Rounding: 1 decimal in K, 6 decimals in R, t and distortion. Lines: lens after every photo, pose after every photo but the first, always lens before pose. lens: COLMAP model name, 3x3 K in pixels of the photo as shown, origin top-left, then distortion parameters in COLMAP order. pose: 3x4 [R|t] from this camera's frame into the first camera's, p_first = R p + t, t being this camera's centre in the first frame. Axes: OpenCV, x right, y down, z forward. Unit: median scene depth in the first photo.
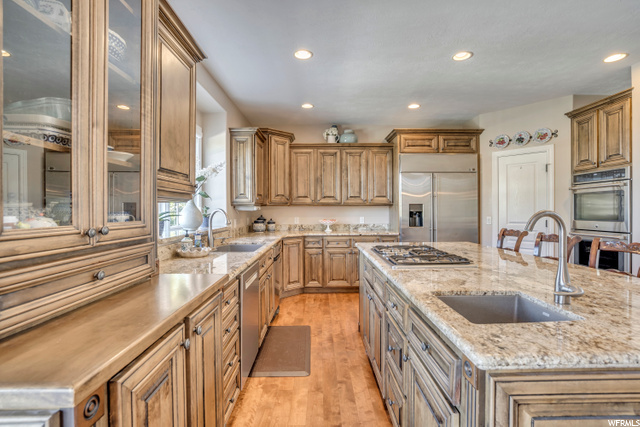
lens RADIAL K [[312.1, 0, 320.0], [0, 312.1, 213.5], [0, 0, 1]] dist [-0.063899, 0.029481]
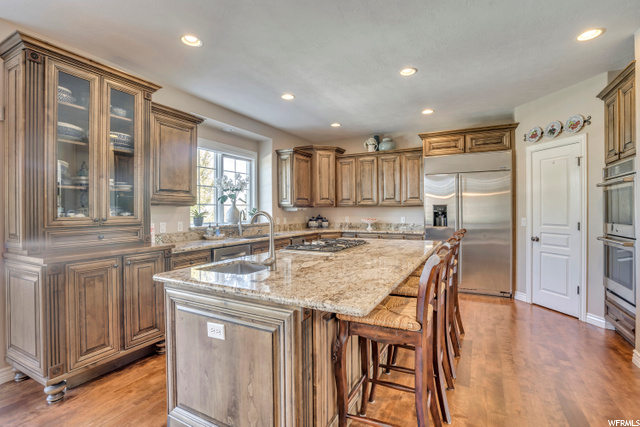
lens RADIAL K [[300.0, 0, 320.0], [0, 300.0, 213.5], [0, 0, 1]] dist [-0.063378, 0.024077]
pose [[0.880383, 0.004911, -0.474237, 0.425102], [-0.005132, 0.999986, 0.000829, -0.000097], [0.474235, 0.001704, 0.880397, -0.056745]]
